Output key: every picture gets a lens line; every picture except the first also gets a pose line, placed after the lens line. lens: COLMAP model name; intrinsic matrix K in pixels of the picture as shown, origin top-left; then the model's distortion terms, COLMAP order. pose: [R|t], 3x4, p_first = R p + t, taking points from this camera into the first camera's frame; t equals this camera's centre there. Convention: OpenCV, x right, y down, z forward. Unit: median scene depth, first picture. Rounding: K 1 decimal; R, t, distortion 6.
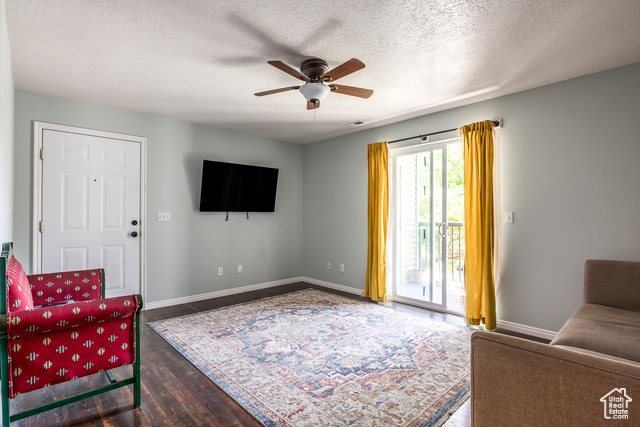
lens RADIAL K [[321.8, 0, 318.6], [0, 321.8, 213.6], [0, 0, 1]] dist [-0.007551, 0.000928]
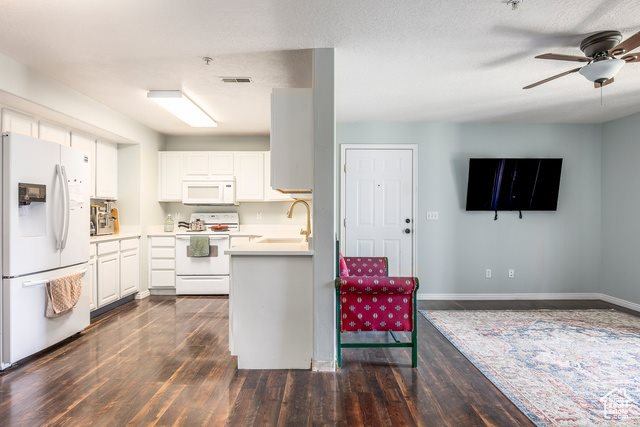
lens RADIAL K [[359.3, 0, 320.7], [0, 359.3, 212.9], [0, 0, 1]] dist [0.001488, -0.001248]
pose [[0.736788, -0.001055, -0.676123, 0.083024], [0.001779, 0.999998, 0.000378, -0.000872], [0.676121, -0.001481, 0.736789, -0.206168]]
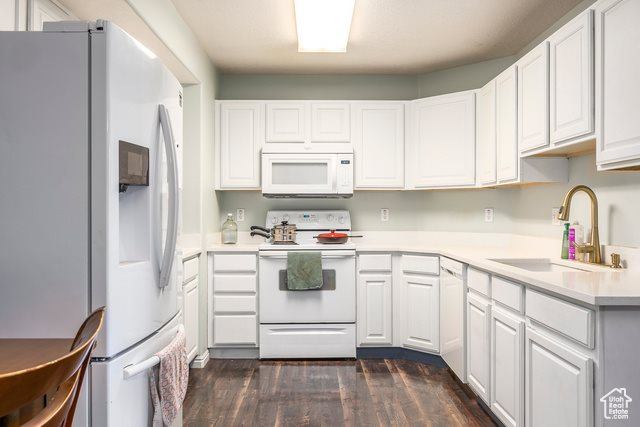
lens RADIAL K [[529.3, 0, 321.9], [0, 529.3, 216.9], [0, 0, 1]] dist [-0.005929, -0.005935]
pose [[0.748030, 0.006723, -0.663631, -0.618831], [0.001601, 0.999928, 0.011934, -0.000626], [0.663663, -0.009990, 0.747965, -0.355917]]
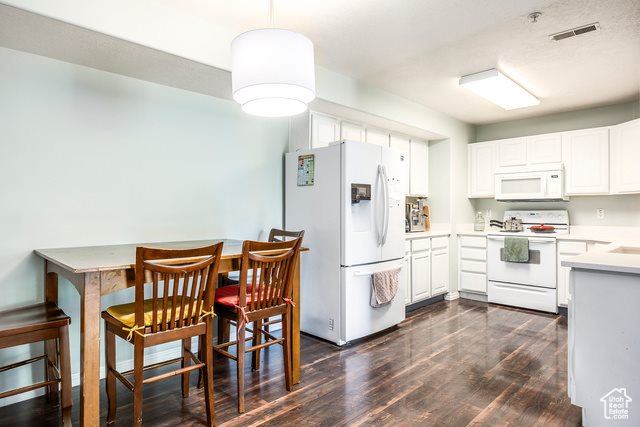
lens RADIAL K [[376.8, 0, 323.5], [0, 376.8, 210.0], [0, 0, 1]] dist [-0.009723, 0.001044]
pose [[0.048961, -0.001566, -0.998799, -0.035985], [0.000986, 0.999998, -0.001520, -0.000664], [0.998800, -0.000911, 0.048962, -0.182497]]
